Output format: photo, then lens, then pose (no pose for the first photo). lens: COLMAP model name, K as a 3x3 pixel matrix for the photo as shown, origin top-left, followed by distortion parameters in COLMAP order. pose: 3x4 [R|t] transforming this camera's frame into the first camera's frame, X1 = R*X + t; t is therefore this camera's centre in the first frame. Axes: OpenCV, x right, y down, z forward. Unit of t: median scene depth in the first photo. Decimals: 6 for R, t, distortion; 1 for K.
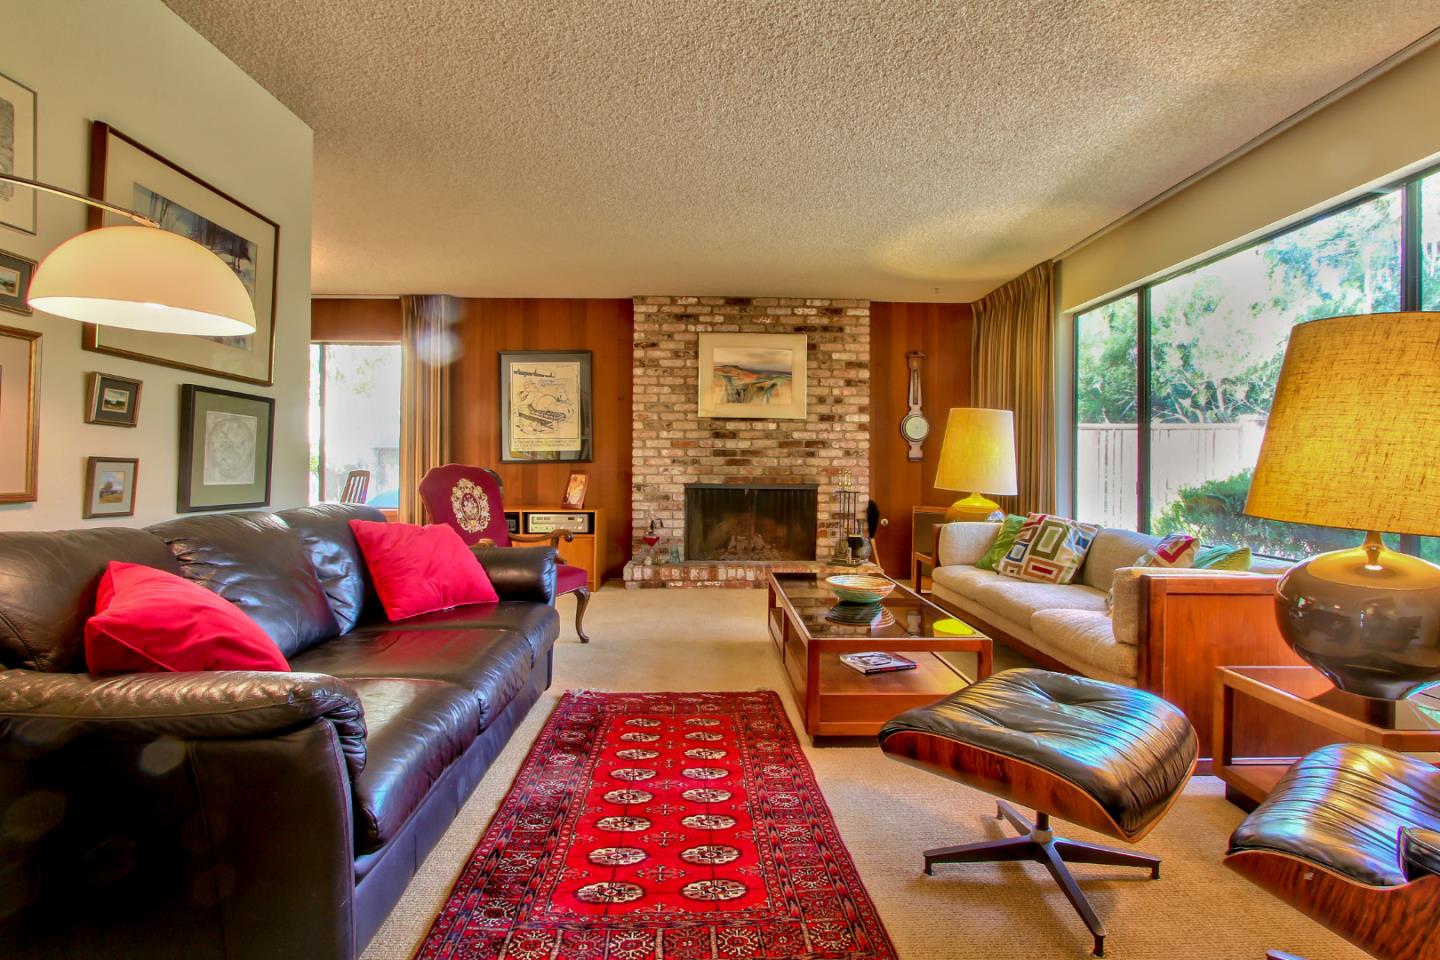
lens RADIAL K [[706.6, 0, 730.9], [0, 706.6, 463.1], [0, 0, 1]] dist [-0.000081, 0.000000]
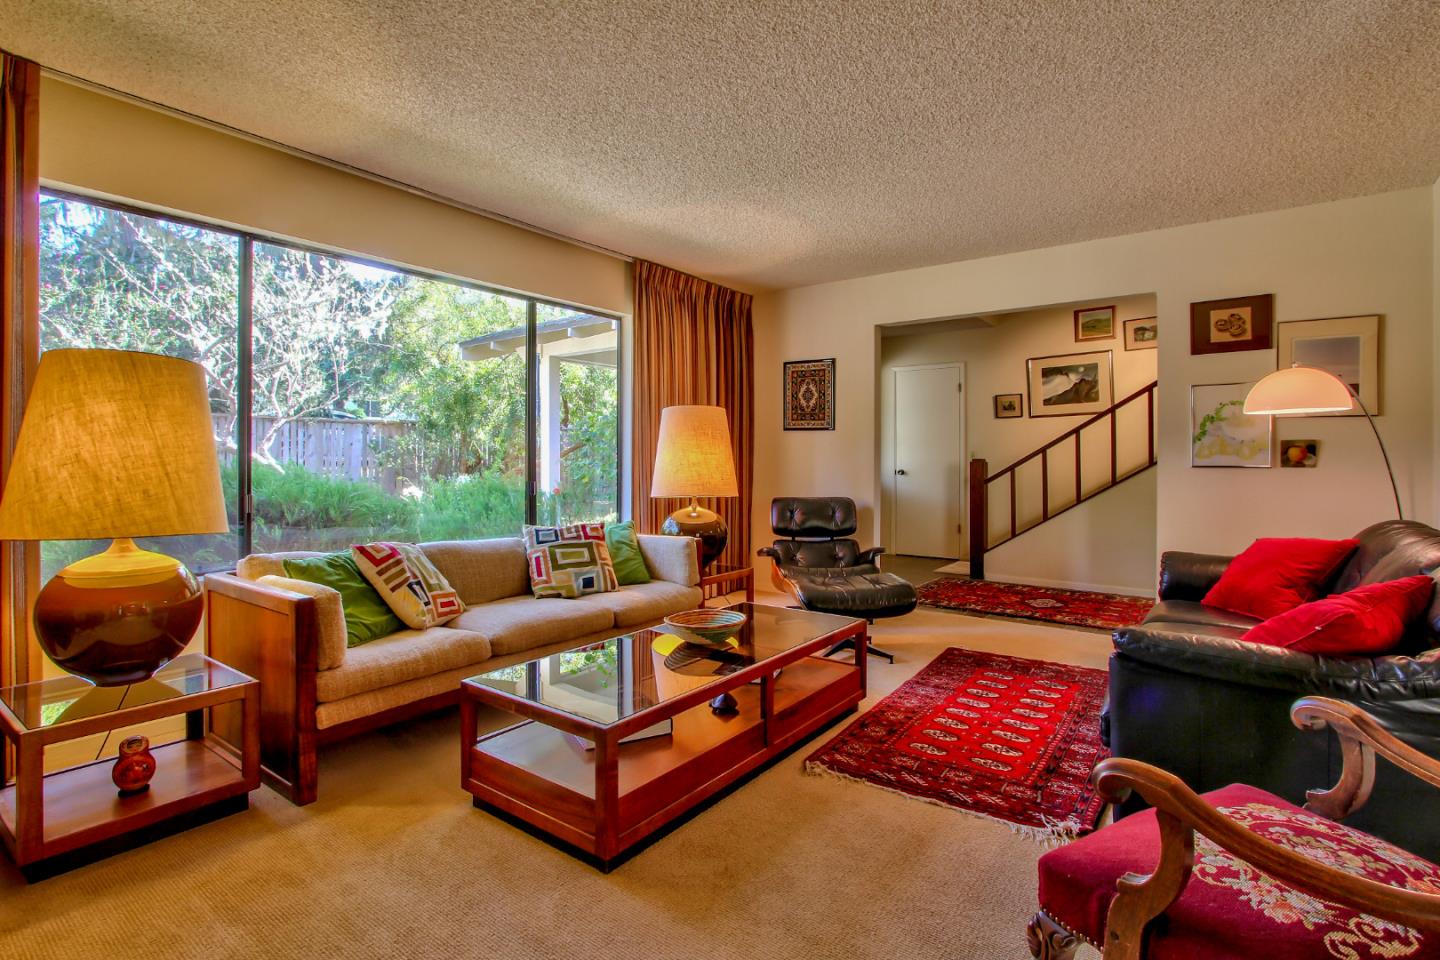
lens RADIAL K [[706.6, 0, 730.9], [0, 706.6, 463.1], [0, 0, 1]] dist [-0.000081, 0.000000]
pose [[-0.790633, -0.012208, 0.612168, -0.441572], [-0.010007, 0.999925, 0.007016, -0.027169], [-0.612208, -0.000579, -0.790697, 2.064764]]
